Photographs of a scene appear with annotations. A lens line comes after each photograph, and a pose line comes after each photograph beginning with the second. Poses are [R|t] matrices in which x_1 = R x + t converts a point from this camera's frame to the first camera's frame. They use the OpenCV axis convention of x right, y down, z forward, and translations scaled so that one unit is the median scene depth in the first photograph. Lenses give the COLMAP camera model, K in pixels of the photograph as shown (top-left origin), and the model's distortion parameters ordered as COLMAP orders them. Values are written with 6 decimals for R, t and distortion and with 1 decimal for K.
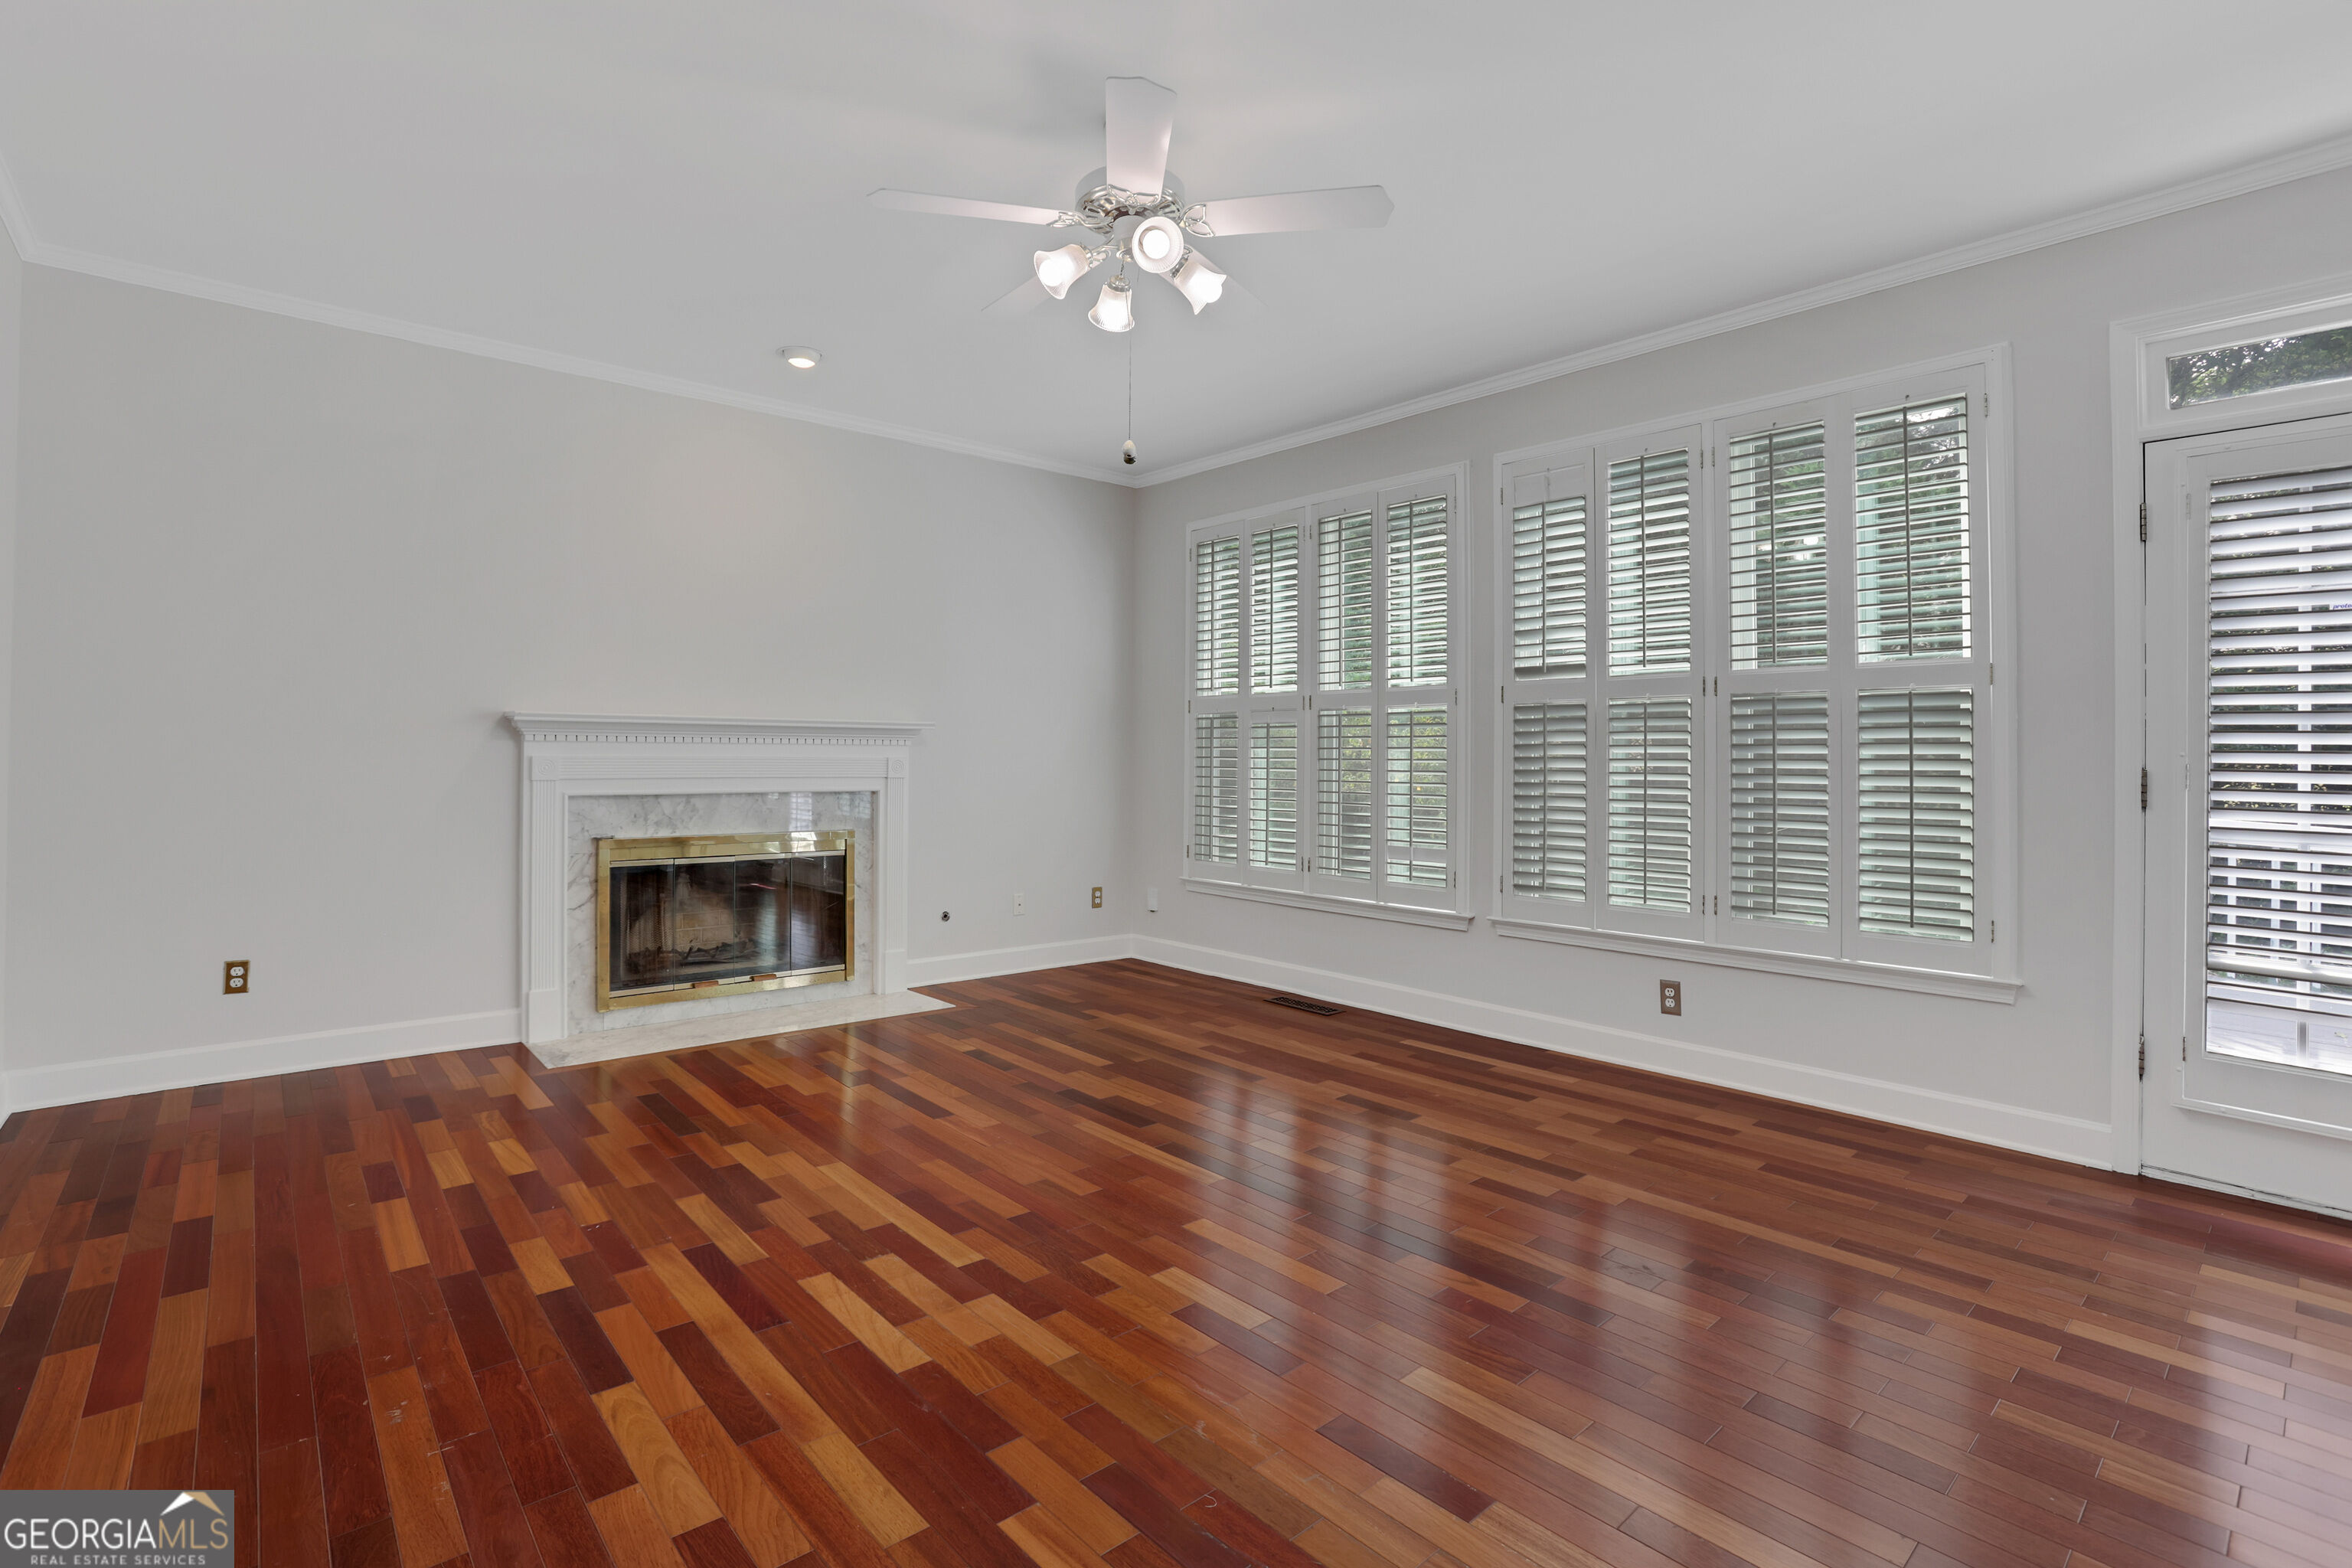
lens RADIAL K [[1084.8, 0, 1174.6], [0, 1084.8, 746.2], [0, 0, 1]] dist [-0.057581, 0.016527]
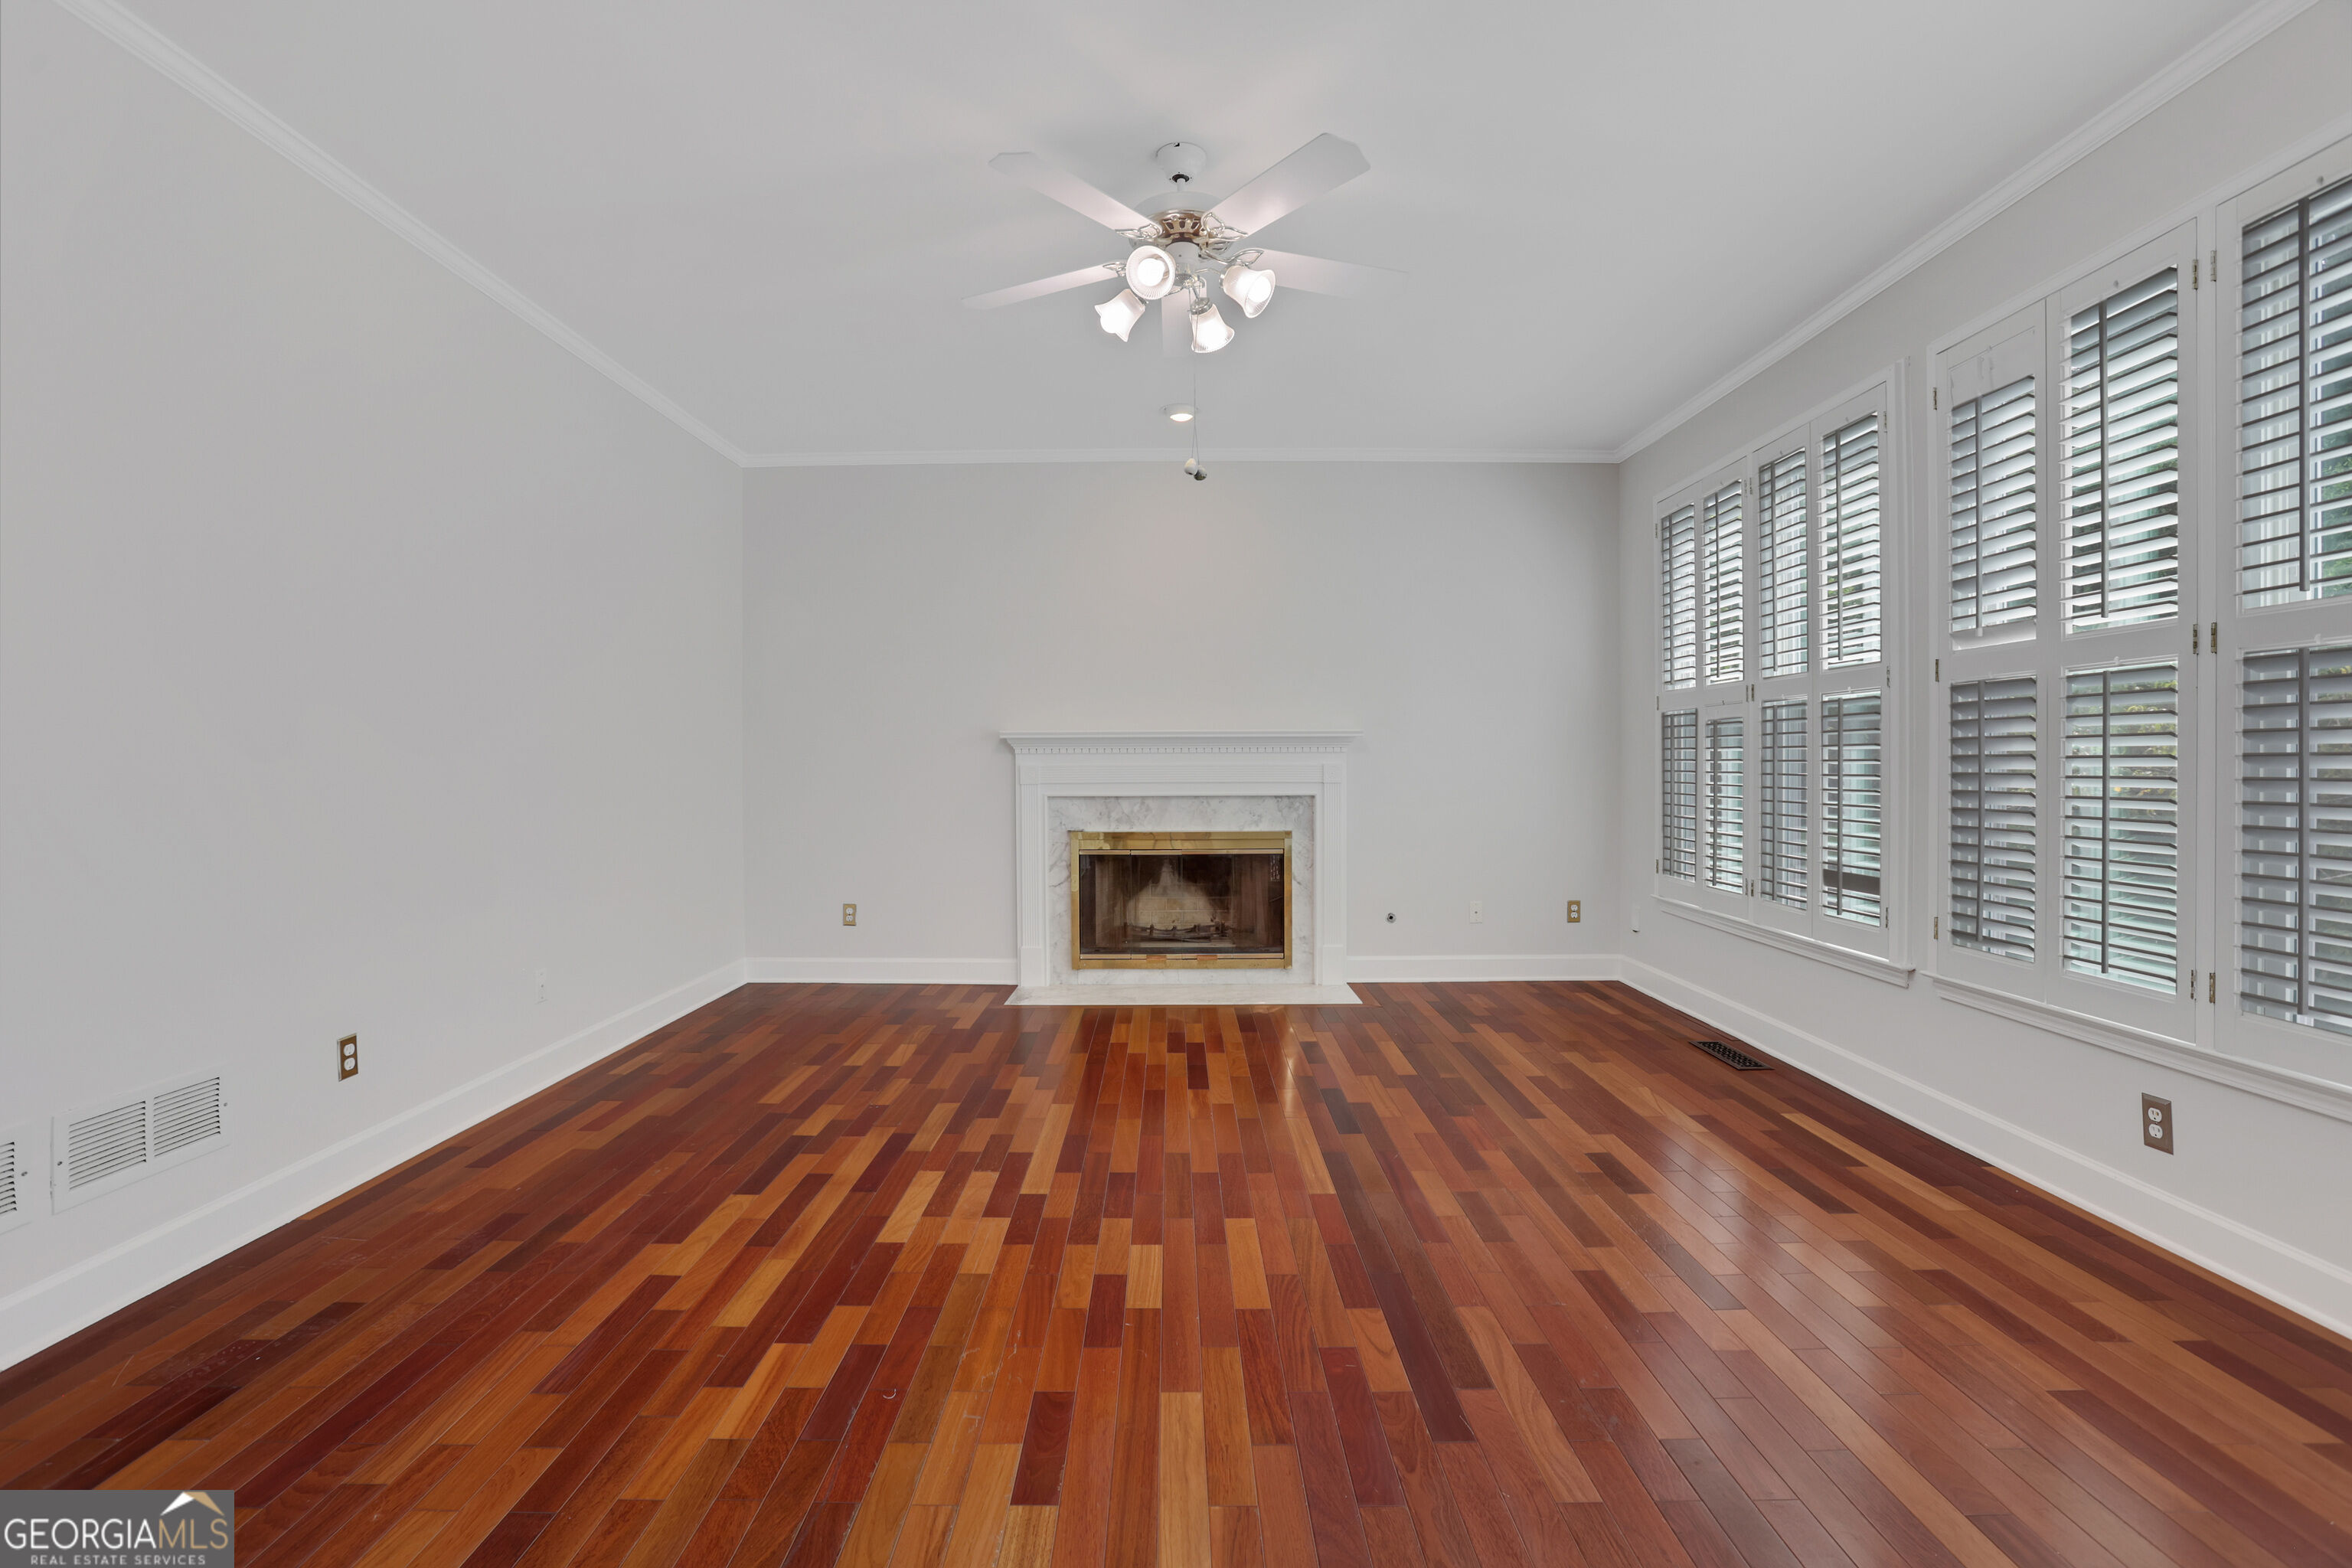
lens RADIAL K [[1084.8, 0, 1168.4], [0, 1084.8, 762.7], [0, 0, 1]] dist [-0.057581, 0.016527]
pose [[0.747003, -0.011305, -0.664724, 0.455902], [0.019156, 0.999806, 0.004524, 0.002458], [0.664544, -0.016113, 0.747075, 0.139540]]
